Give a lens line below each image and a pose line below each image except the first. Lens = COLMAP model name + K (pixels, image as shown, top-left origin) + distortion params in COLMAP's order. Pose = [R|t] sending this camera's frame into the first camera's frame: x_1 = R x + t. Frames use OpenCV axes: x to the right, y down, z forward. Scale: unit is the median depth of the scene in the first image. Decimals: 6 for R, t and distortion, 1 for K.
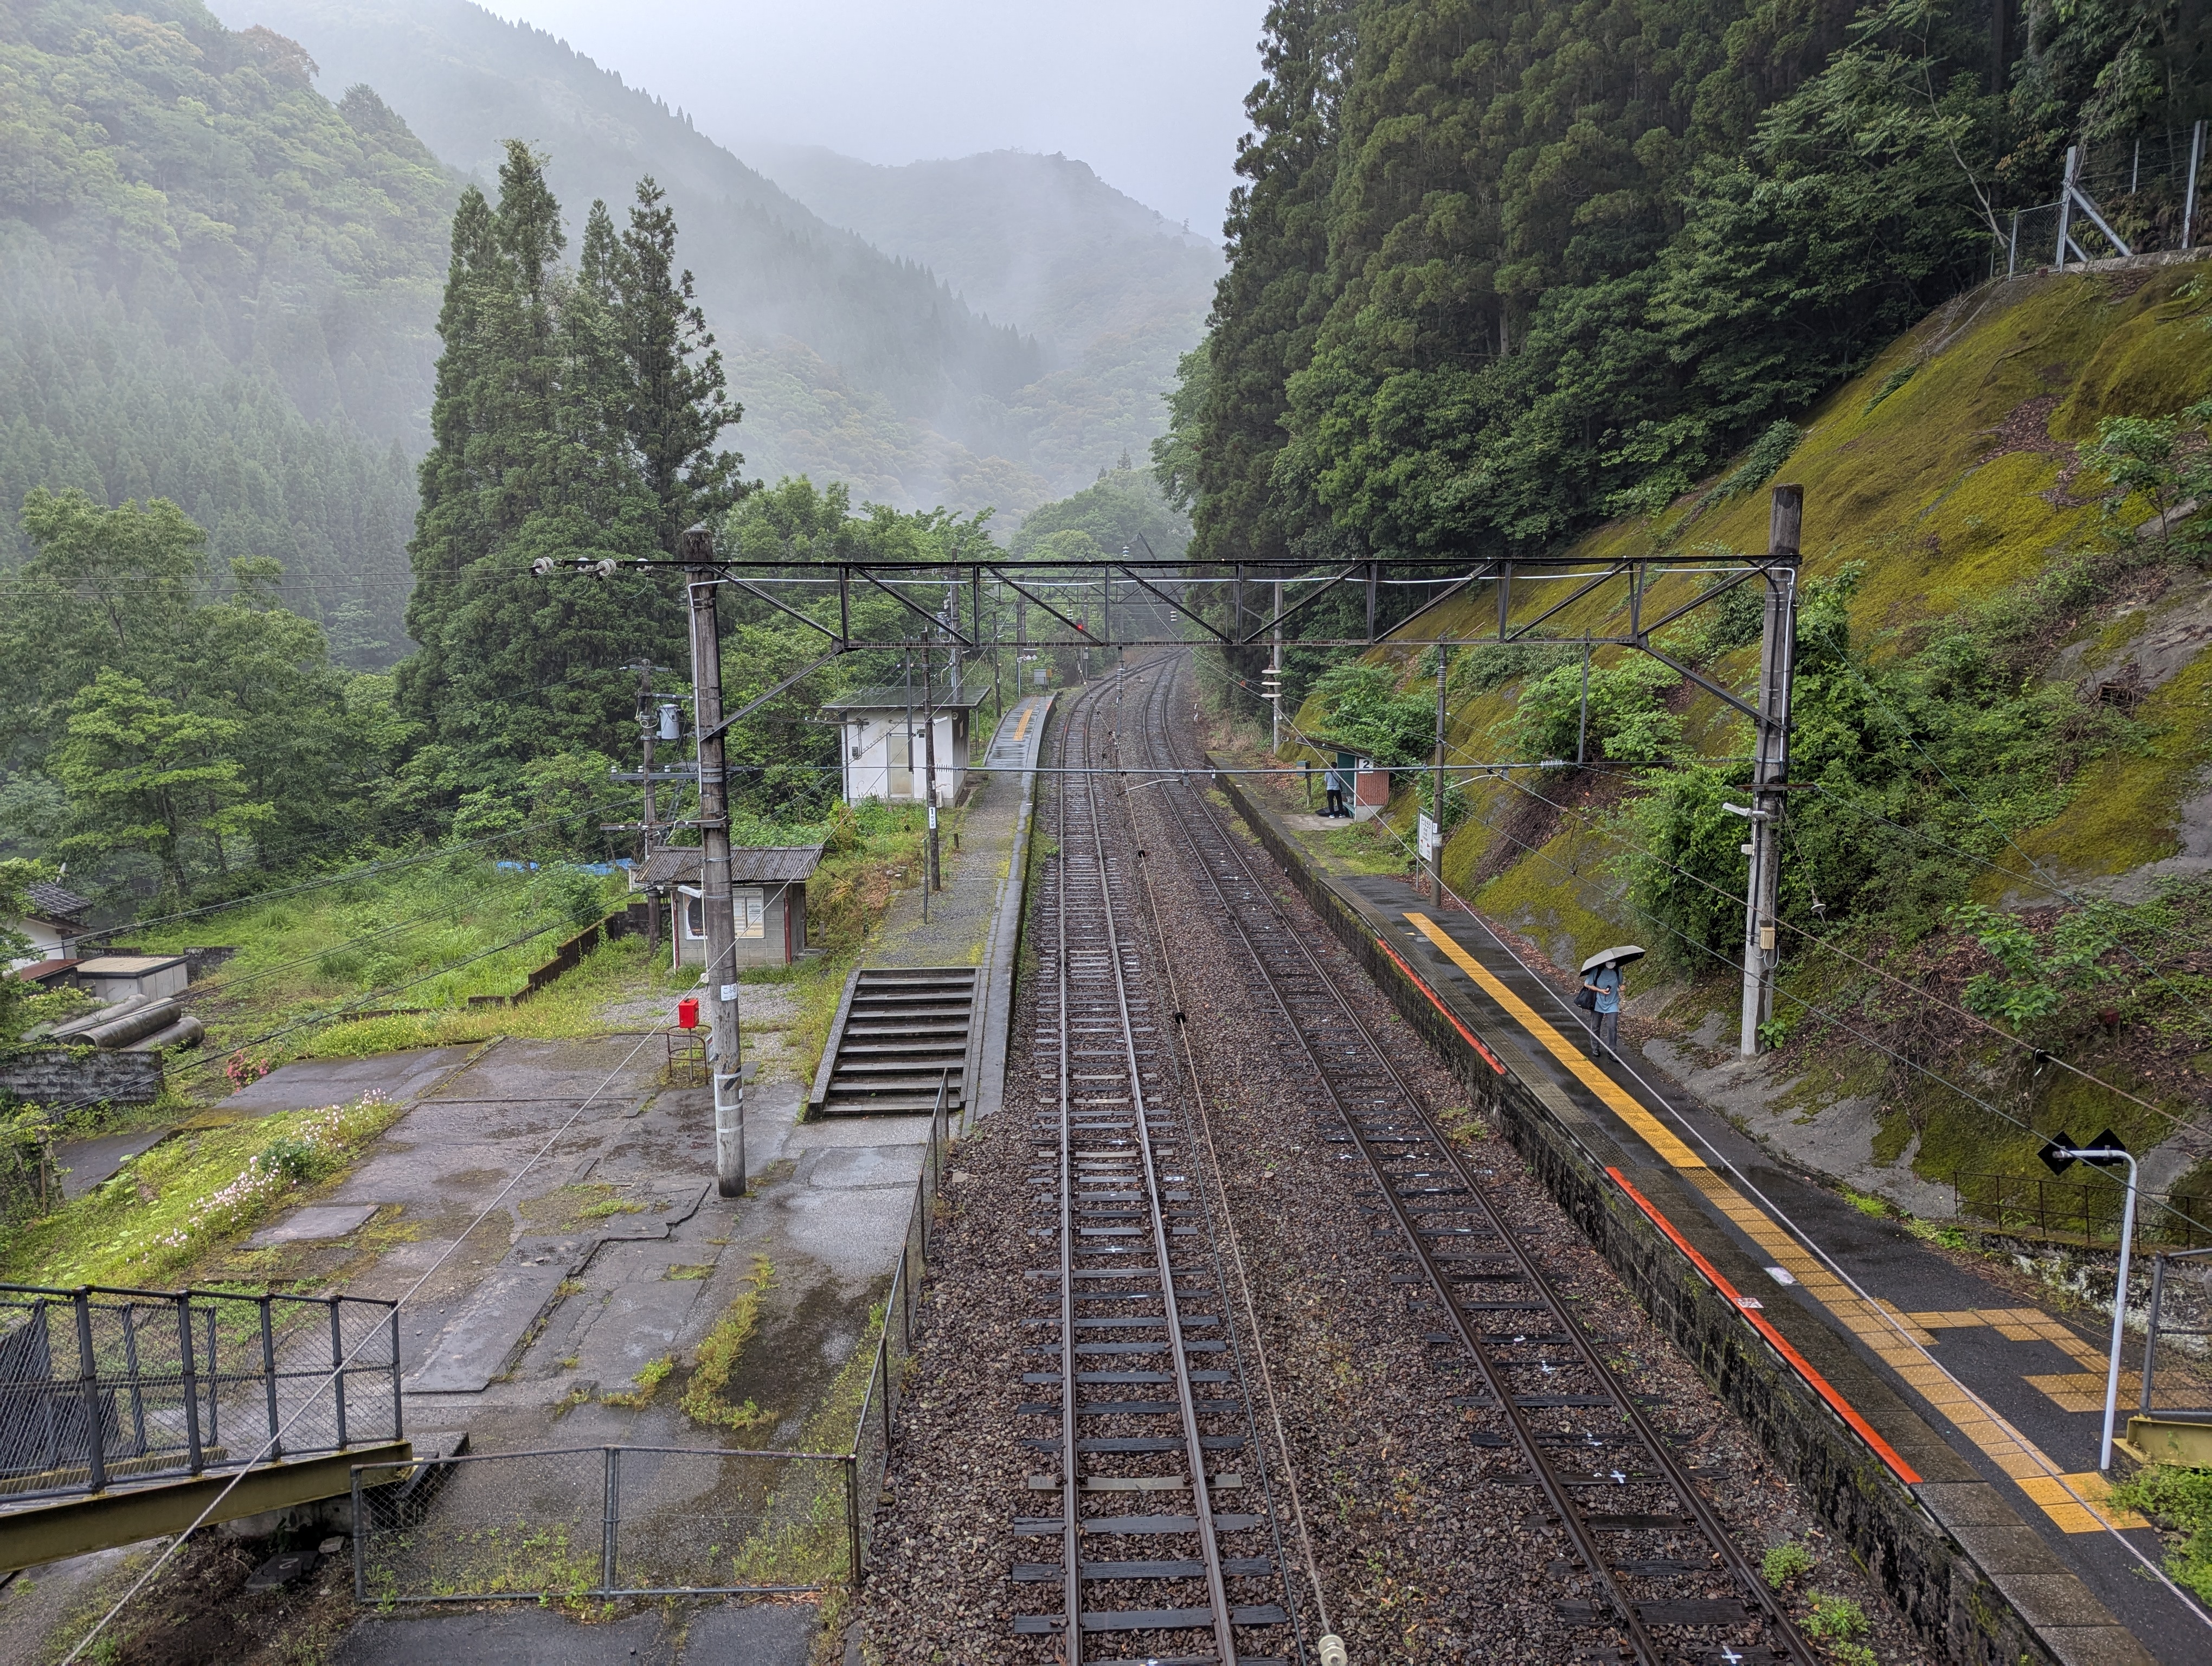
lens RADIAL K [[1554.6, 0, 1106.0], [0, 1554.6, 833.0], [0, 0, 1]] dist [0.085477, -0.080923]
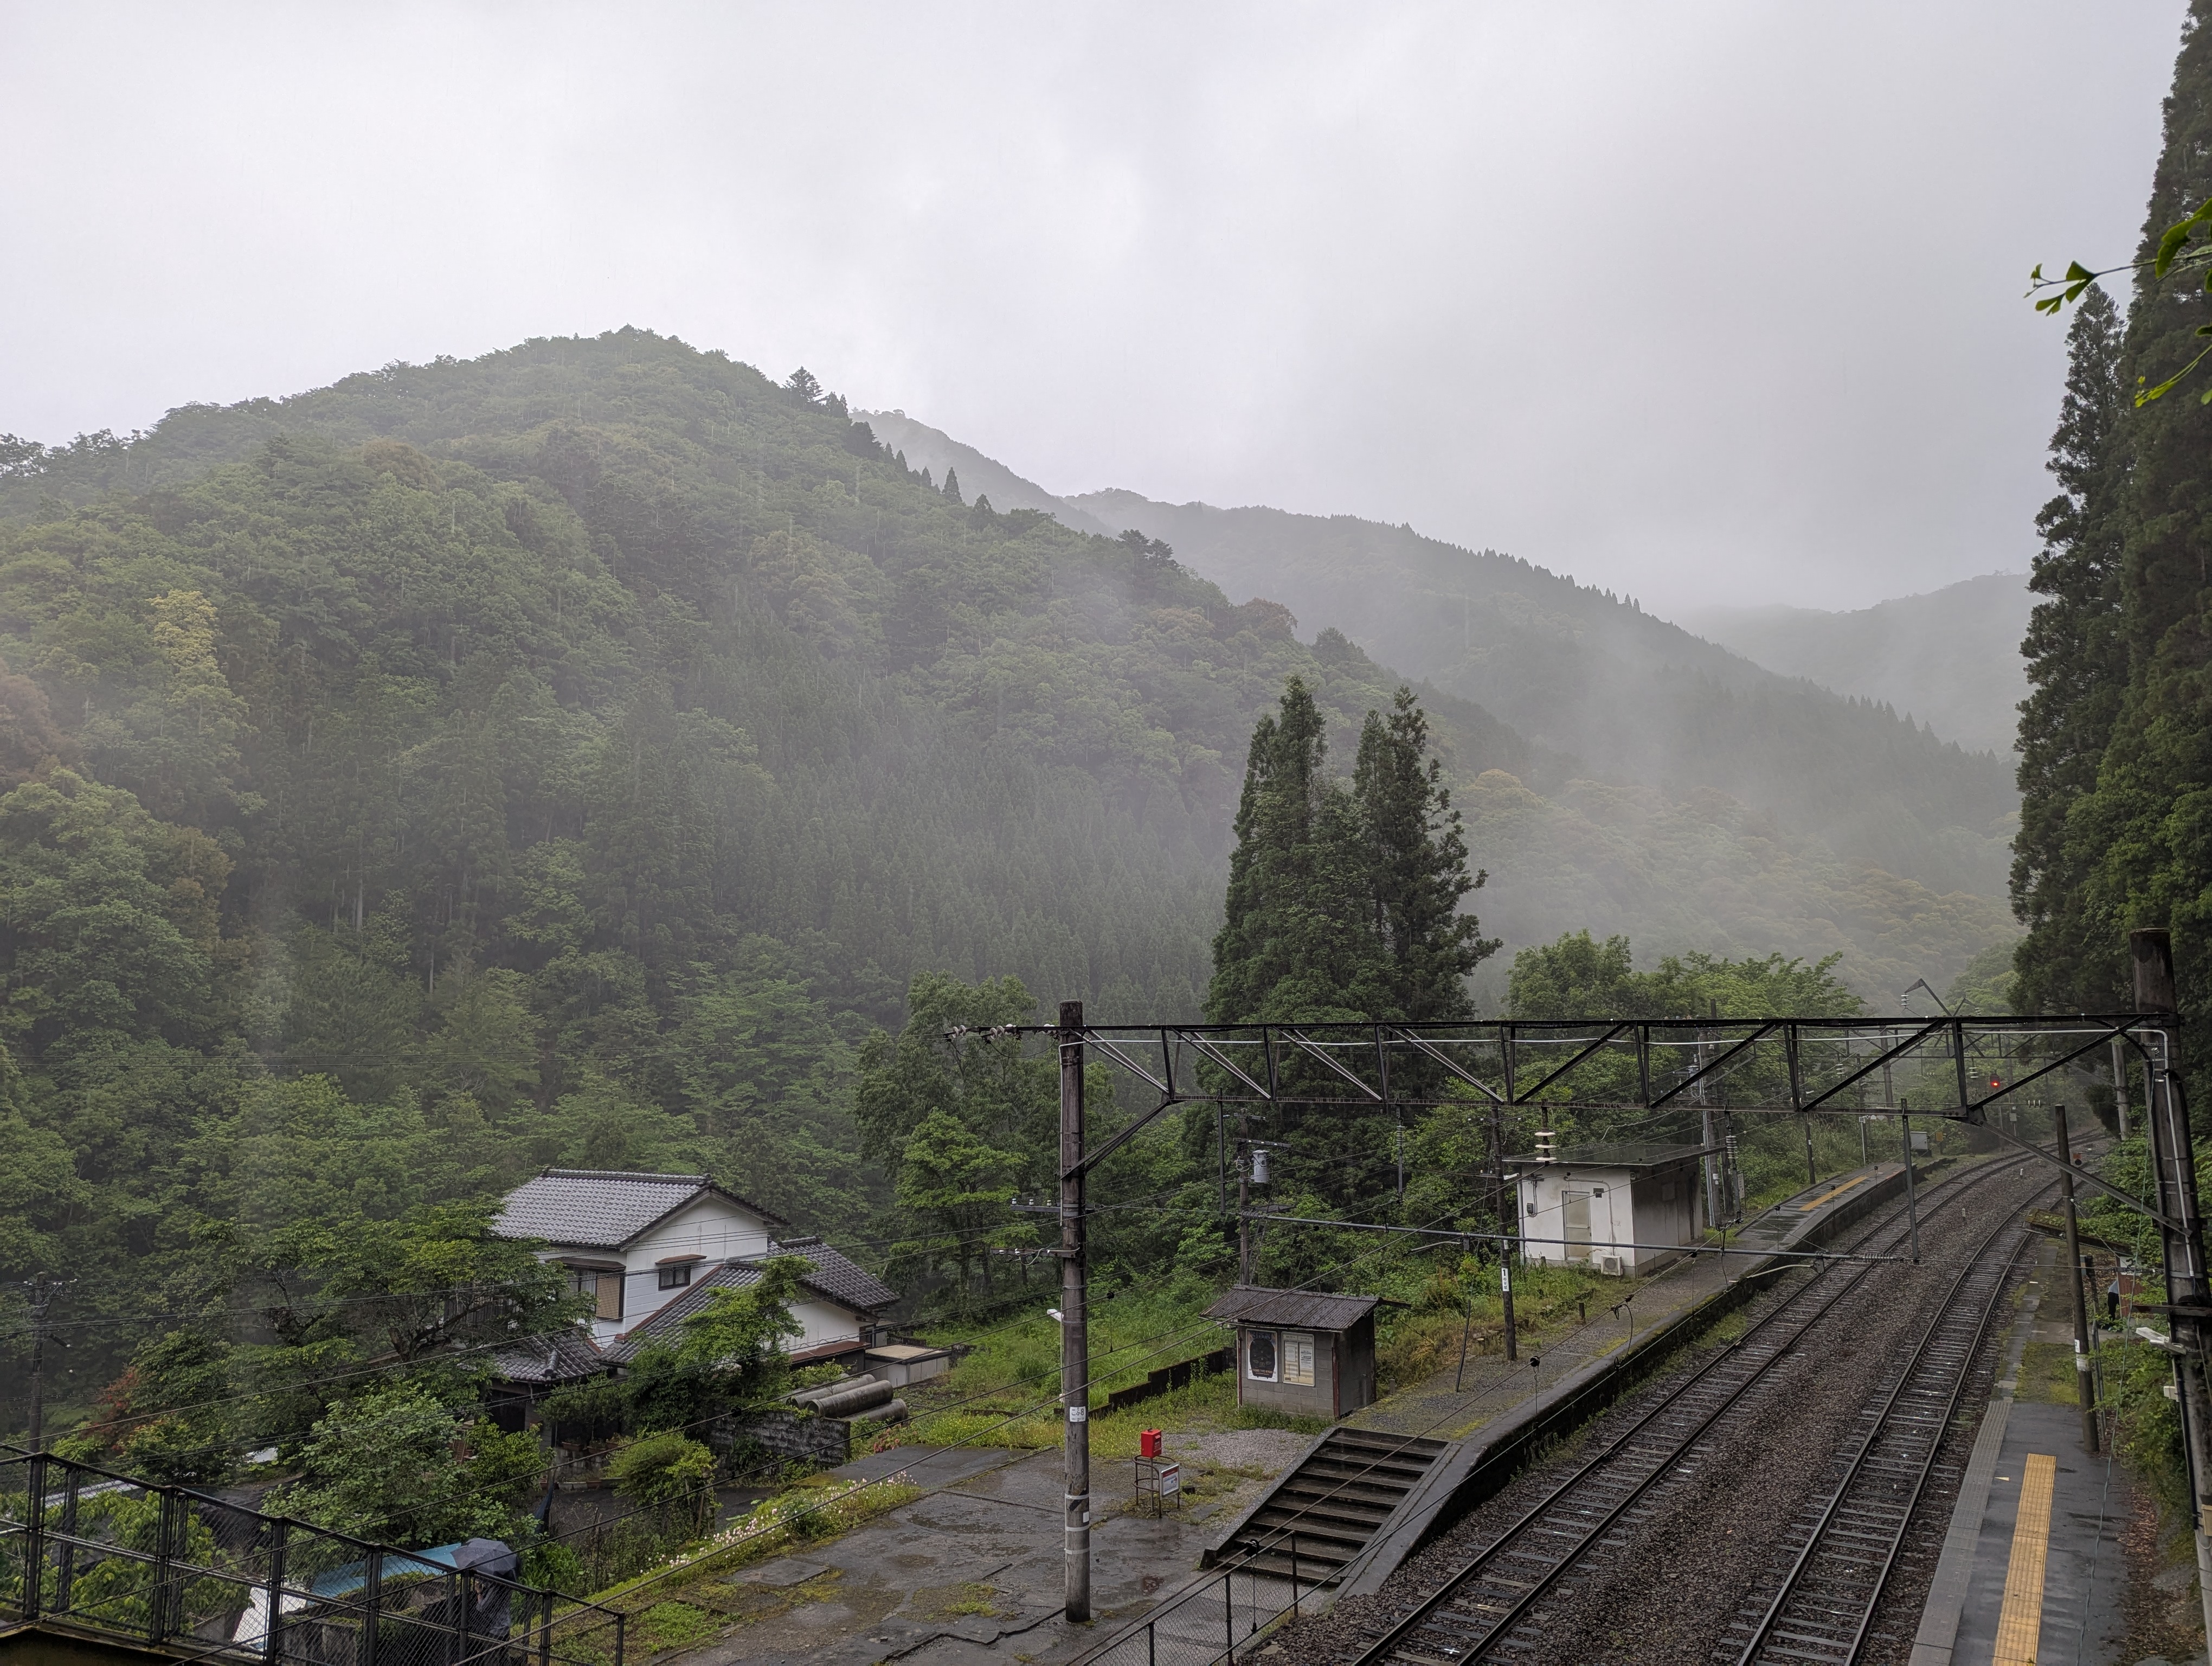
lens RADIAL K [[1554.6, 0, 1106.0], [0, 1554.6, 833.0], [0, 0, 1]] dist [0.085477, -0.080923]
pose [[0.829787, -0.076618, -0.552796, 0.159250], [-0.082014, 0.963035, -0.256586, -0.004083], [0.552021, 0.258249, 0.792830, 0.008702]]
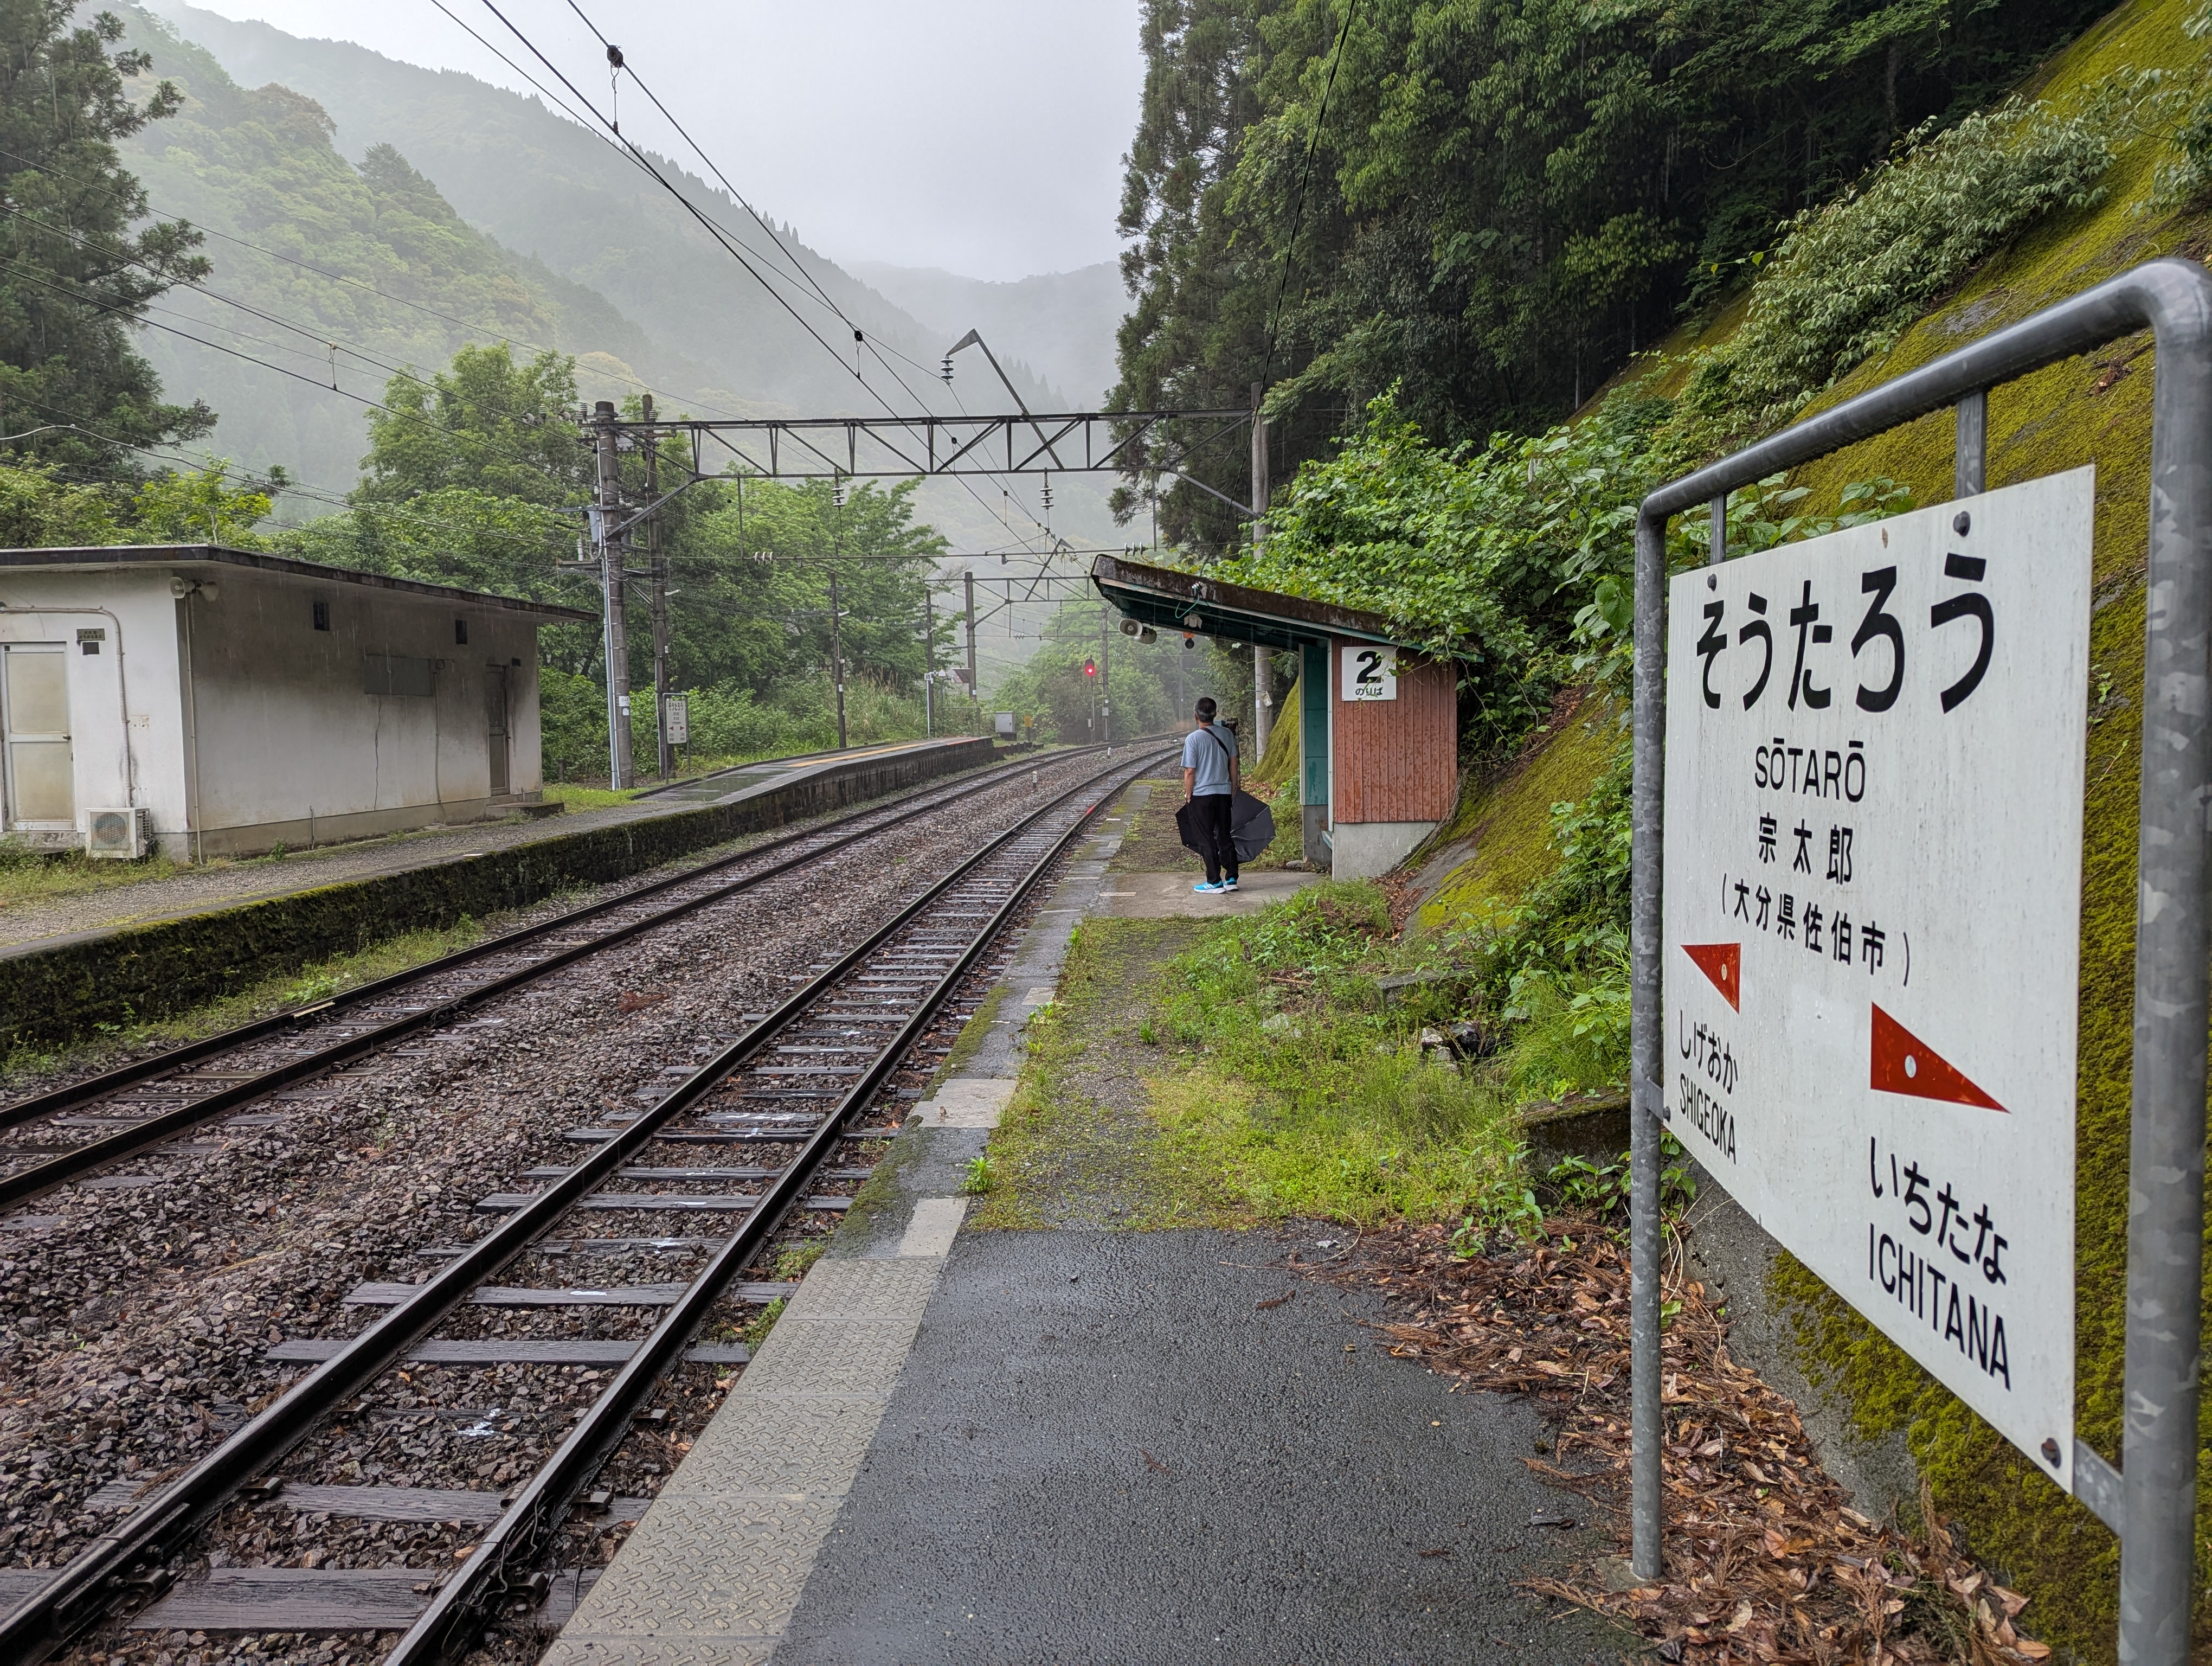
lens RADIAL K [[1554.6, 0, 1106.0], [0, 1554.6, 833.0], [0, 0, 1]] dist [0.085477, -0.080923]
pose [[0.996891, -0.005752, -0.078580, 0.115158], [0.000078, 0.997404, -0.072013, 0.002186], [0.078791, 0.071783, 0.994303, 0.589835]]
